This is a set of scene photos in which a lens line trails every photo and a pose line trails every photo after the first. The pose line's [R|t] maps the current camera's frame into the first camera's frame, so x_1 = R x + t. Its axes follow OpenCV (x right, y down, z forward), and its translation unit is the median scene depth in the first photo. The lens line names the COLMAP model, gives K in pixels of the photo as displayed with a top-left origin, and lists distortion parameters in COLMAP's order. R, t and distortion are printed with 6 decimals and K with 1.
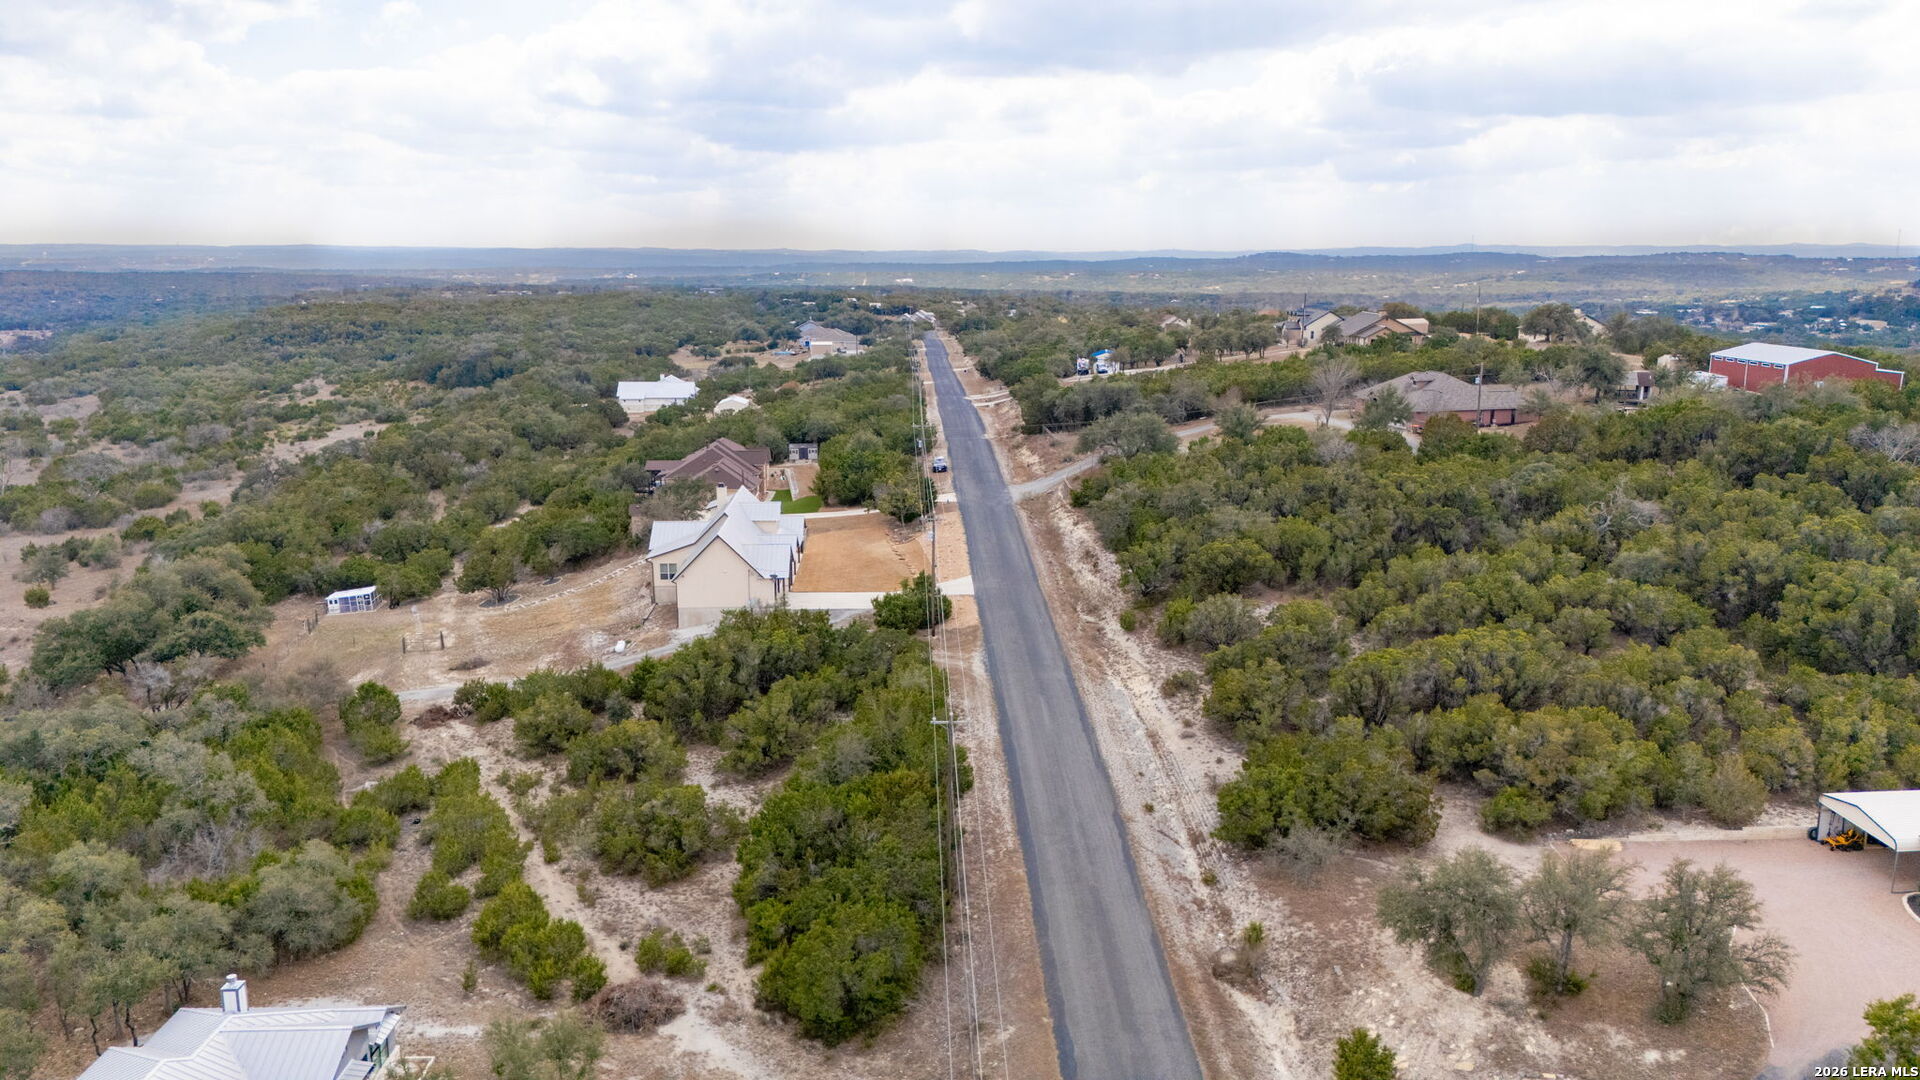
lens RADIAL K [[1399.3, 0, 966.7], [0, 1399.3, 528.6], [0, 0, 1]] dist [0.080628, -0.079712]
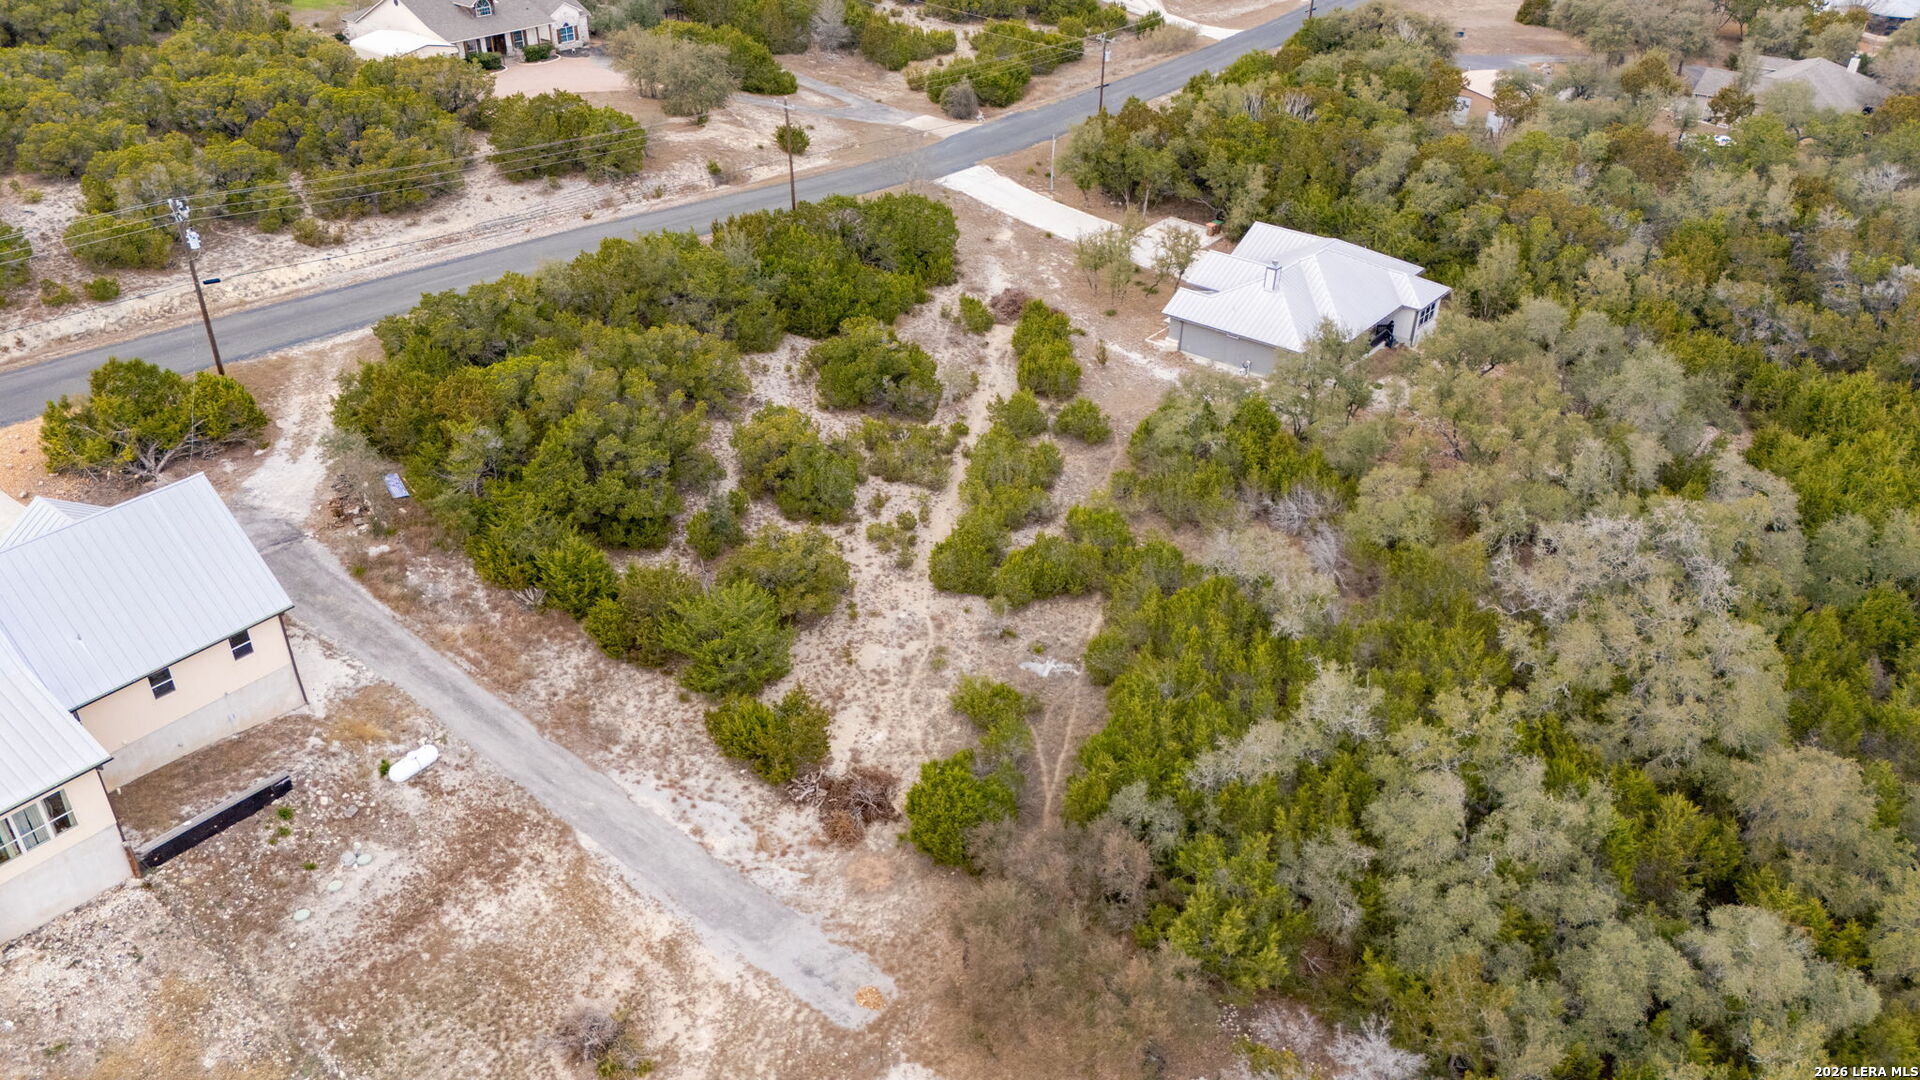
lens RADIAL K [[1399.3, 0, 961.3], [0, 1399.3, 538.4], [0, 0, 1]] dist [0.080628, -0.079712]
pose [[-0.767125, -0.347850, 0.538999, -0.499521], [0.111339, 0.755271, 0.645886, -0.195779], [-0.631762, 0.555487, -0.540658, 0.933550]]
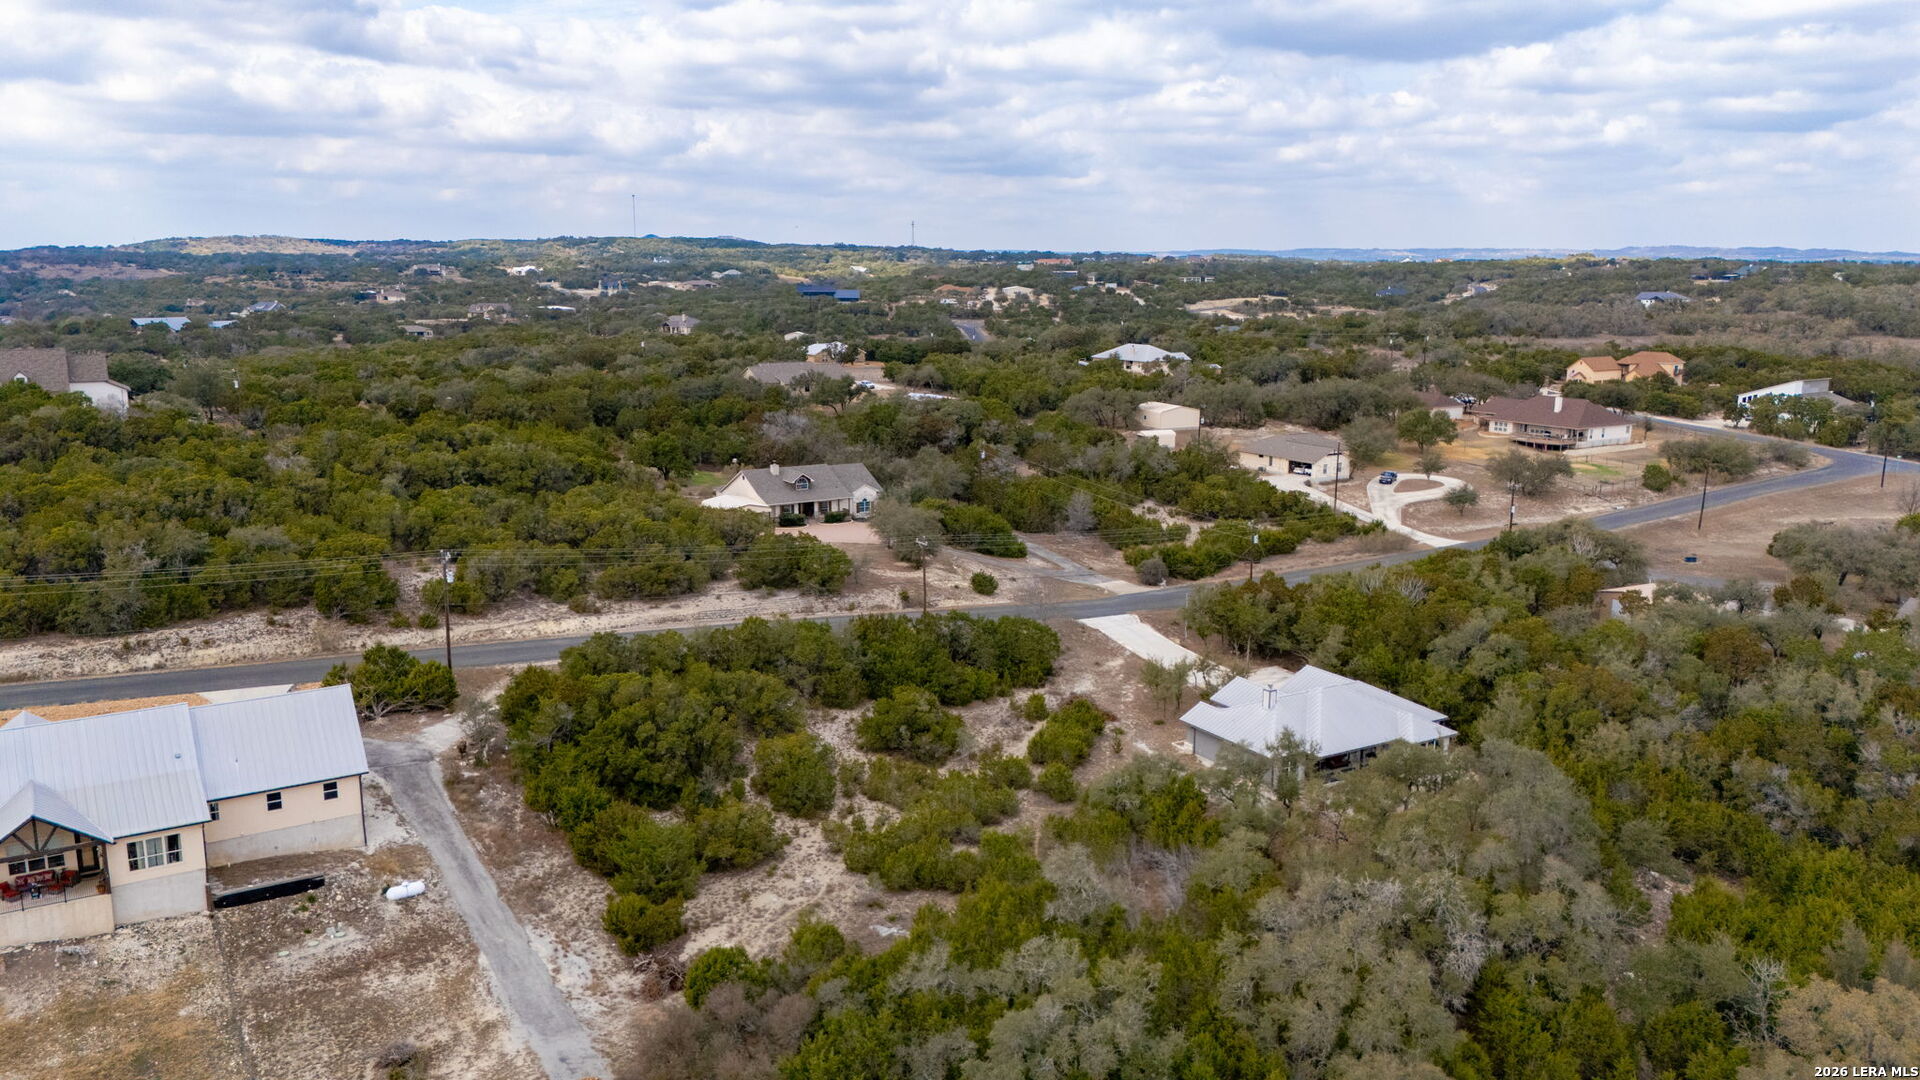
lens RADIAL K [[1399.3, 0, 969.0], [0, 1399.3, 537.0], [0, 0, 1]] dist [0.080628, -0.079712]
pose [[-0.504738, -0.168832, 0.846603, -0.759681], [0.164017, 0.944072, 0.286055, -0.177517], [-0.847549, 0.283239, -0.448817, 0.879240]]
